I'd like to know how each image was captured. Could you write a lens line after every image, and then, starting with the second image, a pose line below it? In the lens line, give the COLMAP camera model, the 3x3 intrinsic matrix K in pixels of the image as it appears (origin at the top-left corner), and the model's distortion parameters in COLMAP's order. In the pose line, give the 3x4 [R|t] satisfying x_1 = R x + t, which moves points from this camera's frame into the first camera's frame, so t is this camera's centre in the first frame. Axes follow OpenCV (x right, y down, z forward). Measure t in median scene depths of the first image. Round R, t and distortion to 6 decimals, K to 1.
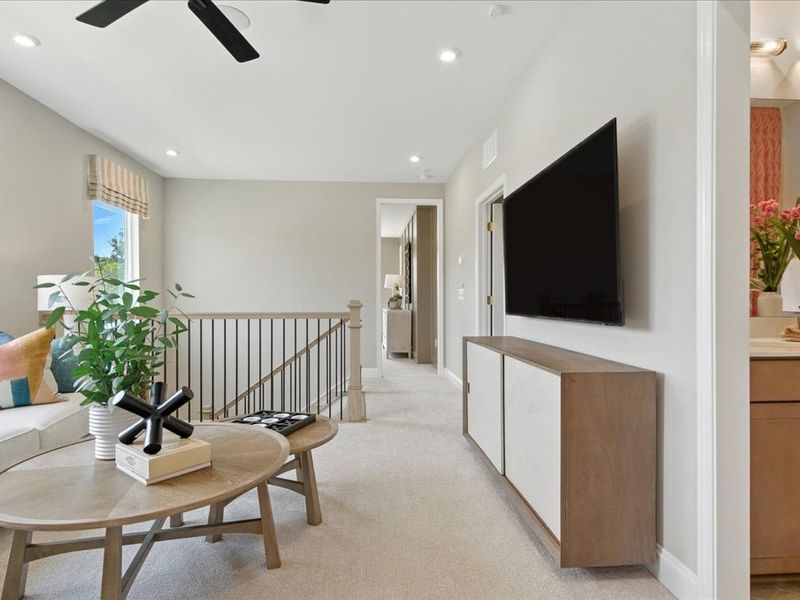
lens RADIAL K [[441.1, 0, 399.2], [0, 441.1, 302.4], [0, 0, 1]] dist [-0.001530, -0.001405]
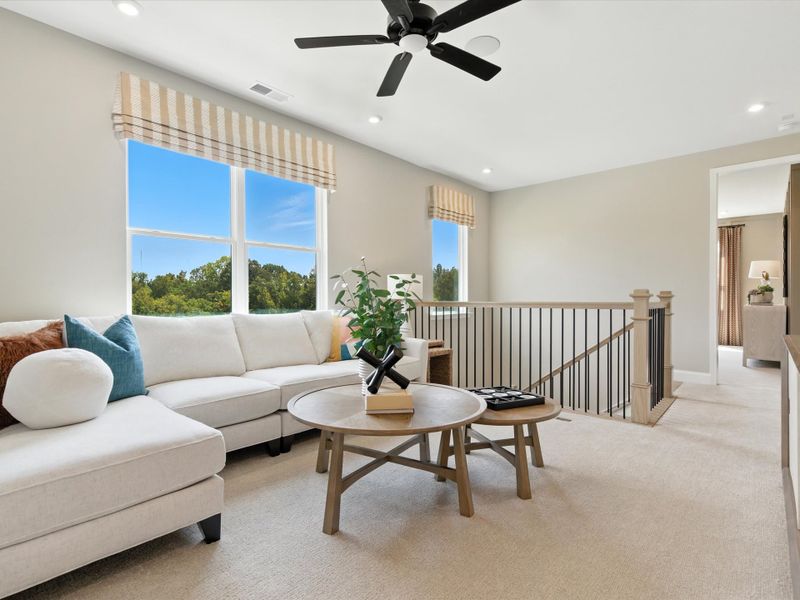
lens RADIAL K [[412.1, 0, 397.3], [0, 412.1, 299.9], [0, 0, 1]] dist [0.002308, -0.001353]
pose [[0.690754, 0.000743, -0.723089, 0.142954], [-0.001171, 0.999999, -0.000091, 0.015175], [0.723089, 0.000910, 0.690755, 0.049163]]
